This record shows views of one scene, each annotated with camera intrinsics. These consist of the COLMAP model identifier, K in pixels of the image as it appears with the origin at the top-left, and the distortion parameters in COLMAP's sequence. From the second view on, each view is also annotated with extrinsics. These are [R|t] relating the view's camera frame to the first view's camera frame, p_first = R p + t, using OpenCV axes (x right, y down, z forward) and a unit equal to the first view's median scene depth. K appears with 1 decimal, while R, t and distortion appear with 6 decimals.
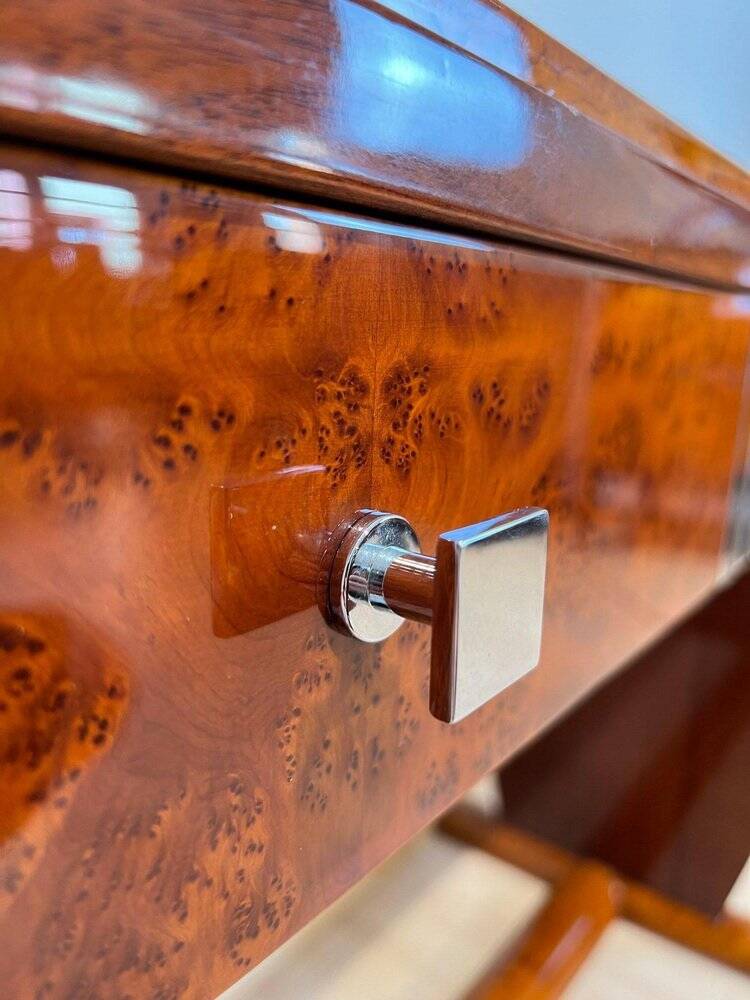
lens RADIAL K [[763.3, 0, 375.0], [0, 763.3, 500.0], [0, 0, 1]] dist [-0.001160, 0.004118]
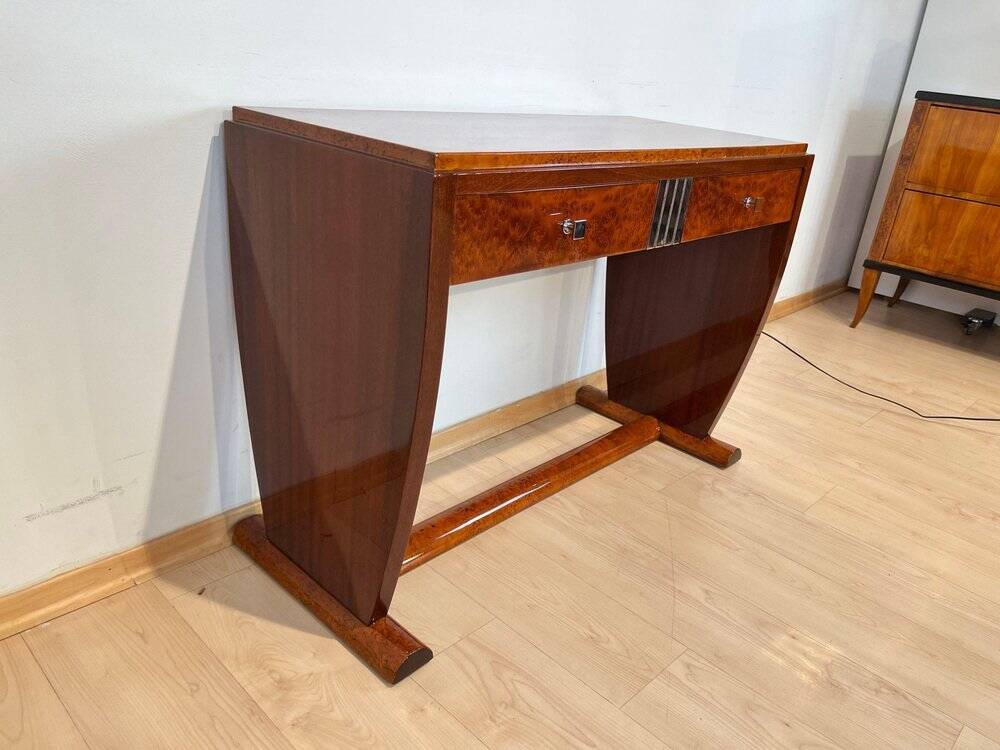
lens RADIAL K [[756.1, 0, 500.0], [0, 756.1, 375.0], [0, 0, 1]] dist [0.146011, -0.222960]
pose [[0.994199, 0.091763, -0.056098, -0.104628], [-0.081870, 0.983948, 0.158565, 0.396785], [0.069748, -0.153052, 0.985754, -6.915501]]
